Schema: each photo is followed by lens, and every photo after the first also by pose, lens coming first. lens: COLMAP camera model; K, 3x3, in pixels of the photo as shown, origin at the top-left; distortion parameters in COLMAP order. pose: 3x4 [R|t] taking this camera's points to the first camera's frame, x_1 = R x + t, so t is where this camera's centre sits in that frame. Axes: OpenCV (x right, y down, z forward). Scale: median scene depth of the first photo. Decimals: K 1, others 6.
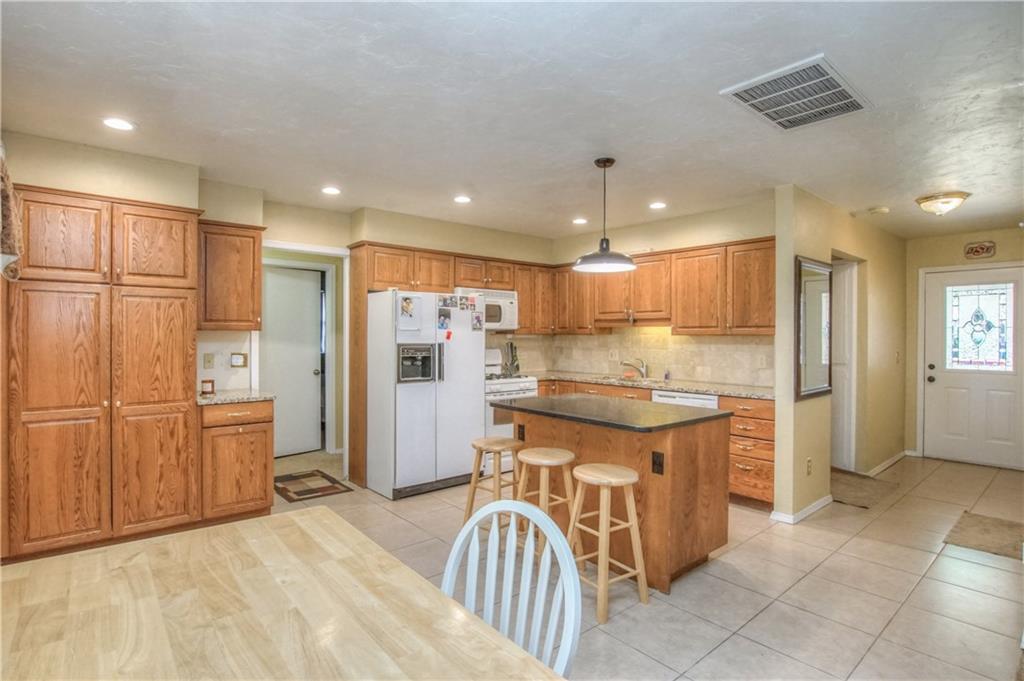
lens RADIAL K [[531.5, 0, 513.6], [0, 531.5, 337.0], [0, 0, 1]] dist [-0.027317, -0.000293]
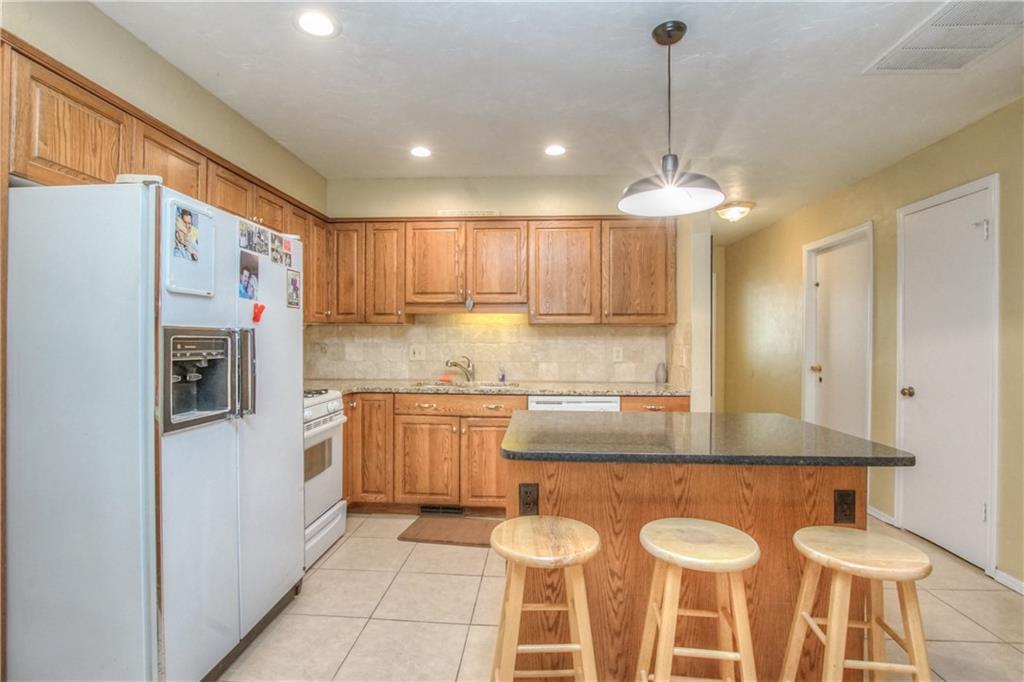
lens RADIAL K [[502.8, 0, 510.5], [0, 502.8, 344.1], [0, 0, 1]] dist [-0.018323, 0.000209]
pose [[0.705623, -0.008811, 0.708533, -0.266645], [0.002473, 0.999947, 0.009972, 0.019536], [-0.708583, -0.005285, 0.705608, 0.520375]]
